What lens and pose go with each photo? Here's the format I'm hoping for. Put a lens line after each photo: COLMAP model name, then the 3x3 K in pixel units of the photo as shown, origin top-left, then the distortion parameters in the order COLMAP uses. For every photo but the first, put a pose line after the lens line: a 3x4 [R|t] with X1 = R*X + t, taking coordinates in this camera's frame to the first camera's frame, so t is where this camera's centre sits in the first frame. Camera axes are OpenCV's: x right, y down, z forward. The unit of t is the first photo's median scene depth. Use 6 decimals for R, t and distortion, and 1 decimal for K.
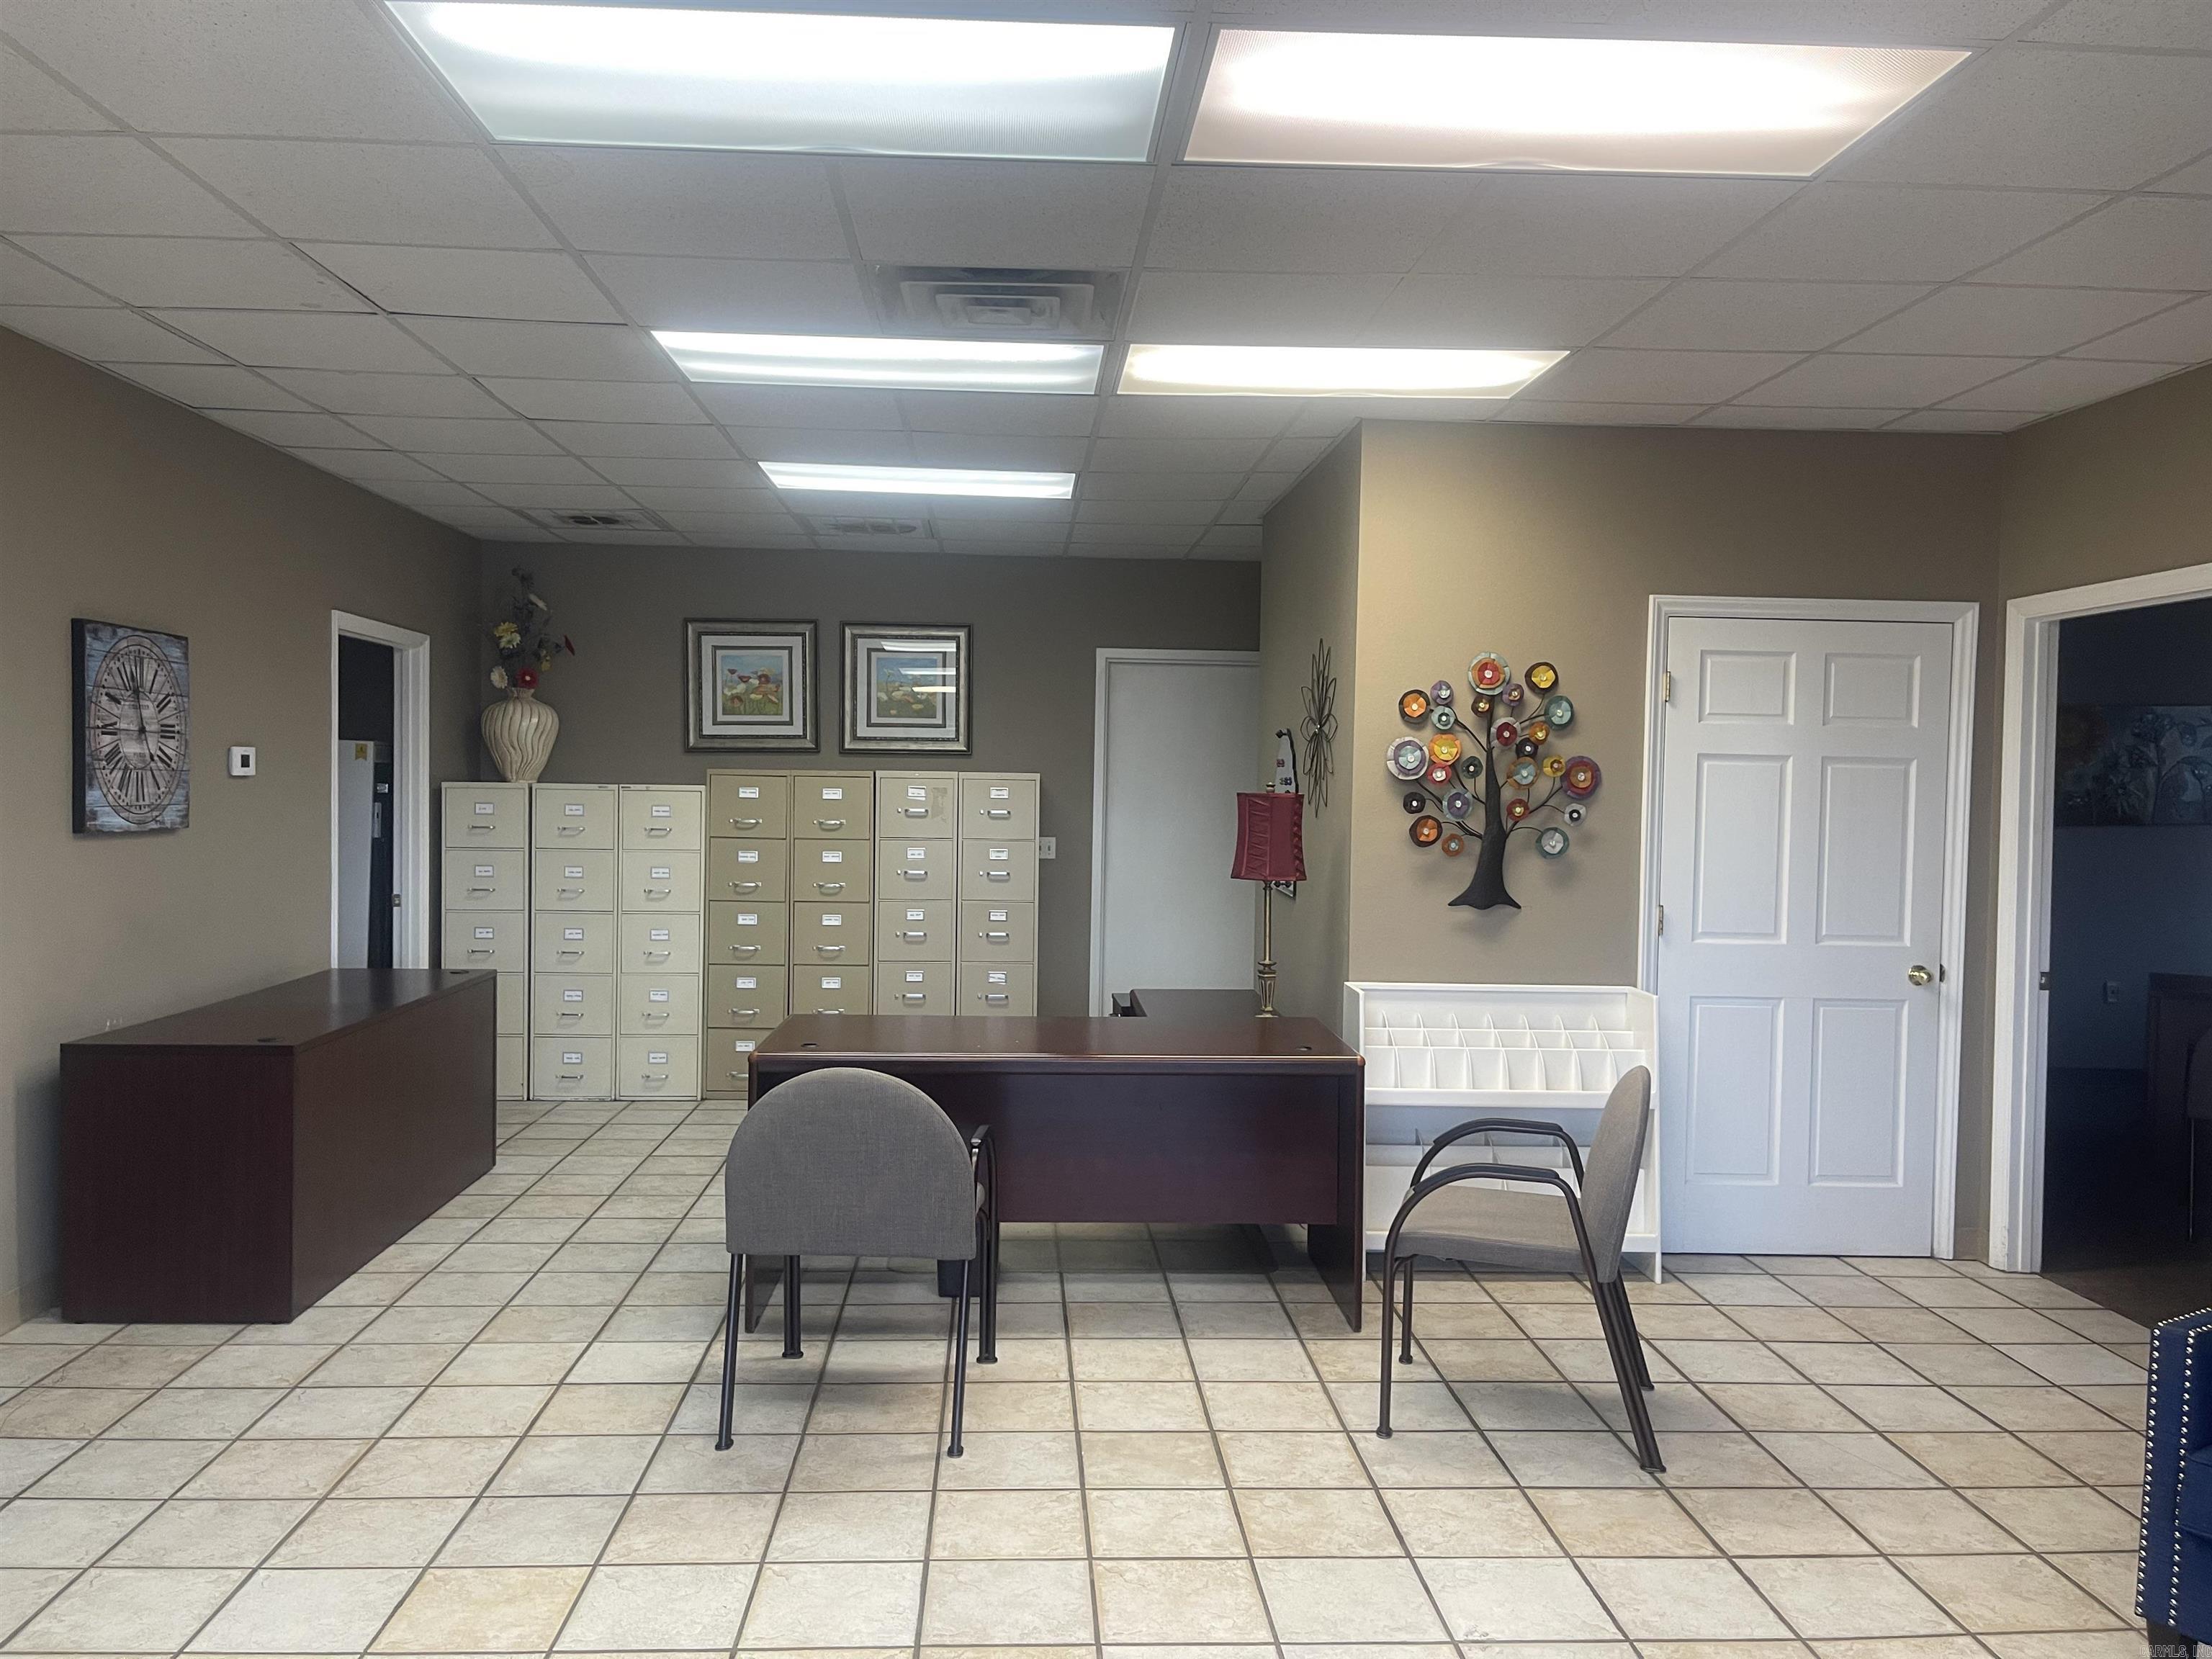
lens RADIAL K [[1675.8, 0, 1110.1], [0, 1675.8, 824.7], [0, 0, 1]] dist [0.058378, -0.066998]
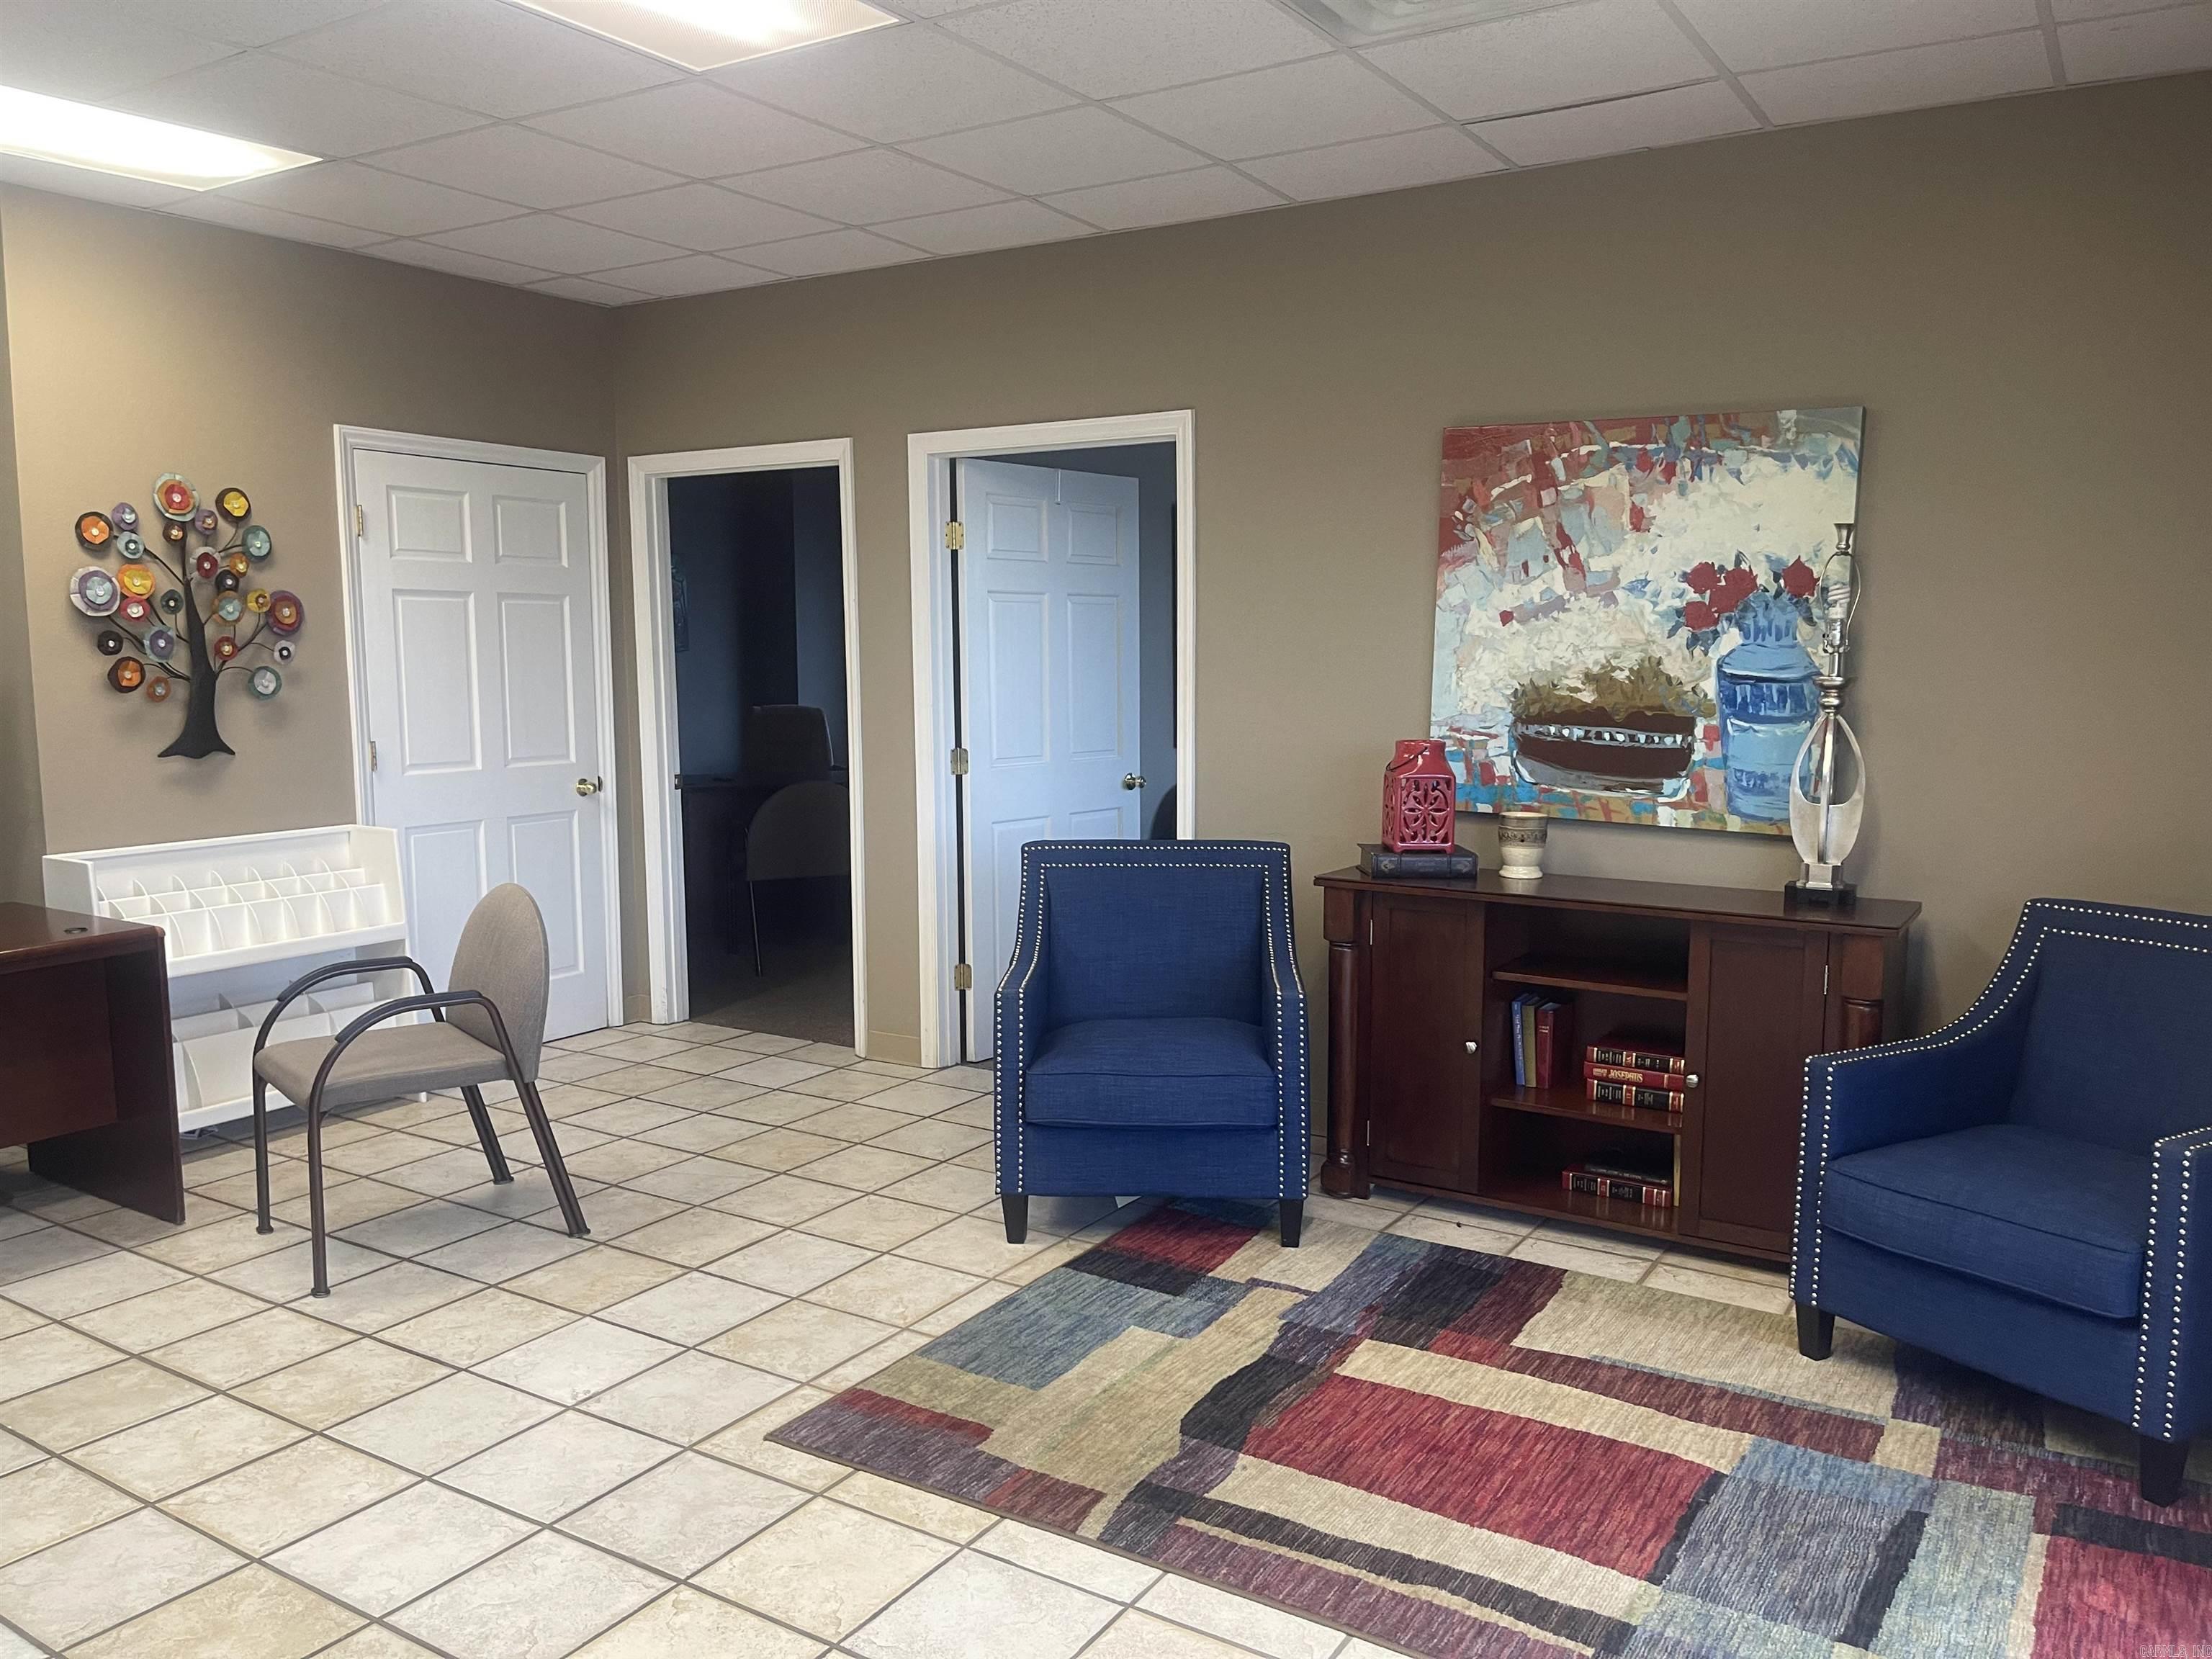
lens RADIAL K [[1670.2, 0, 1095.4], [0, 1670.2, 844.2], [0, 0, 1]] dist [0.058311, -0.064601]
pose [[0.581104, -0.117900, 0.805244, -0.242989], [0.034107, 0.992110, 0.120646, 0.002339], [-0.813115, -0.042643, 0.580540, 0.063636]]
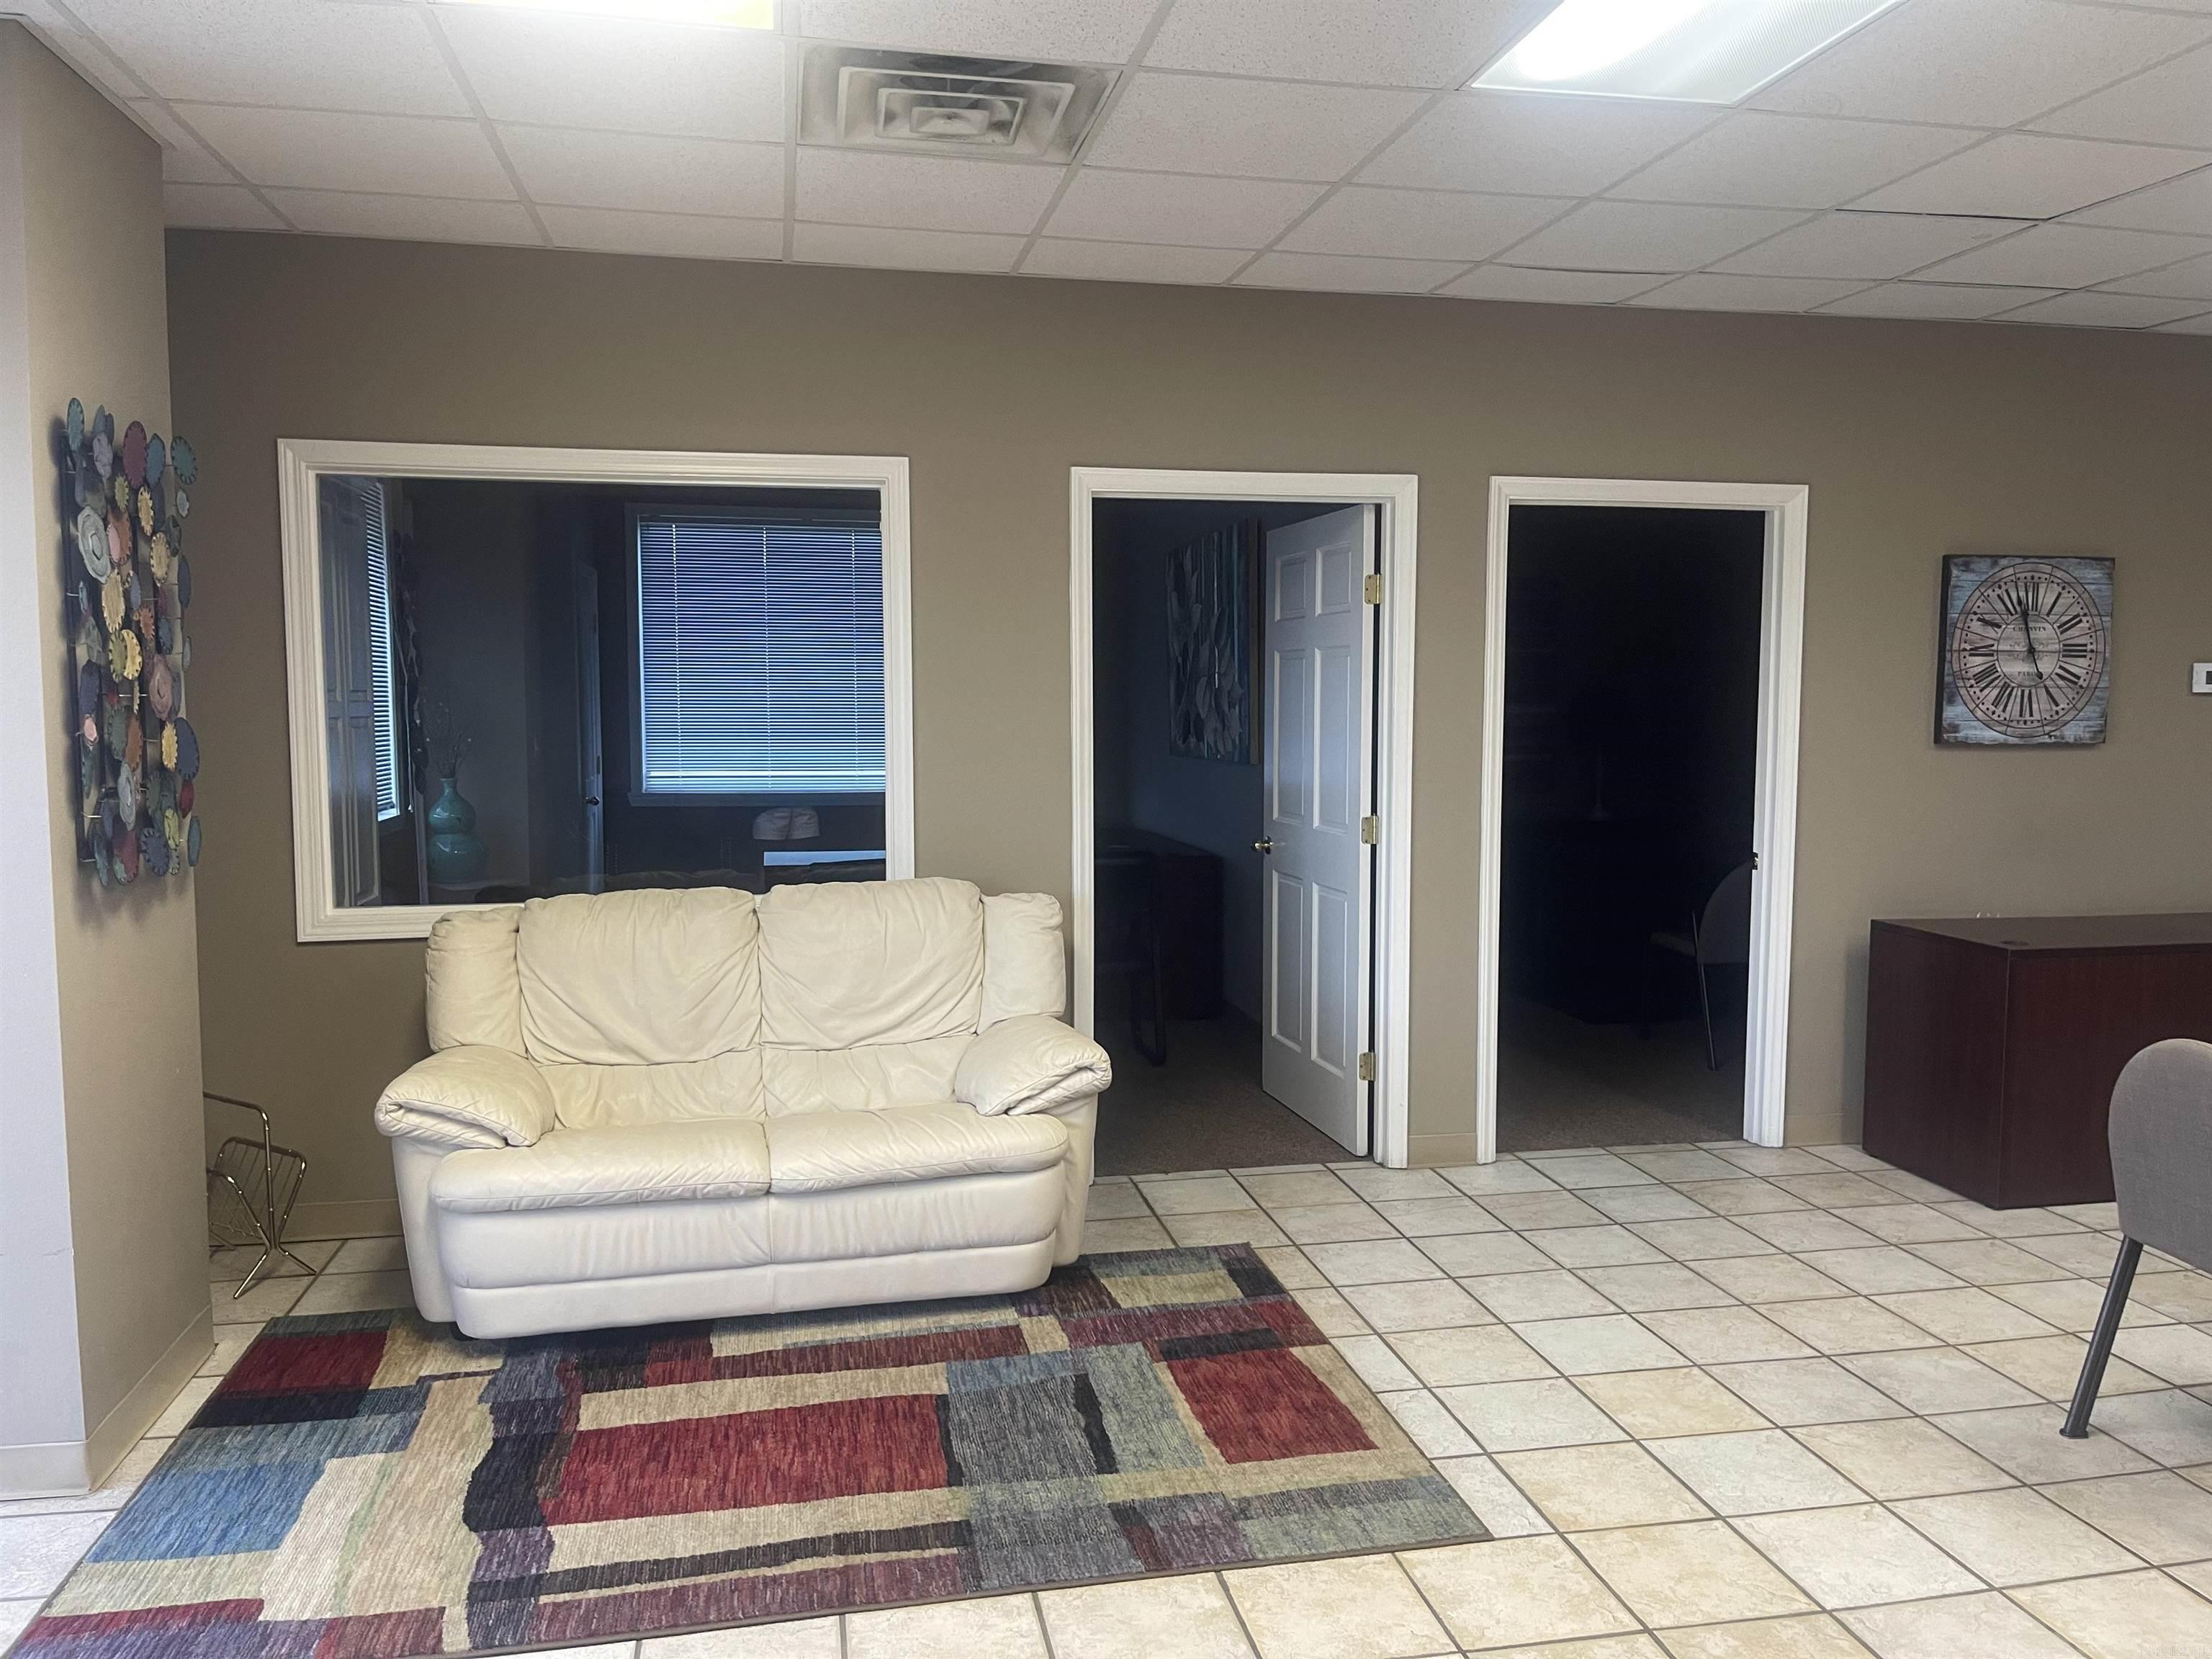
lens RADIAL K [[1675.8, 0, 1110.1], [0, 1675.8, 824.7], [0, 0, 1]] dist [0.058378, -0.066998]
pose [[0.144166, 0.067010, -0.987282, 0.400296], [-0.026366, 0.997610, 0.063861, 0.001215], [0.989202, 0.016824, 0.145588, 0.255471]]
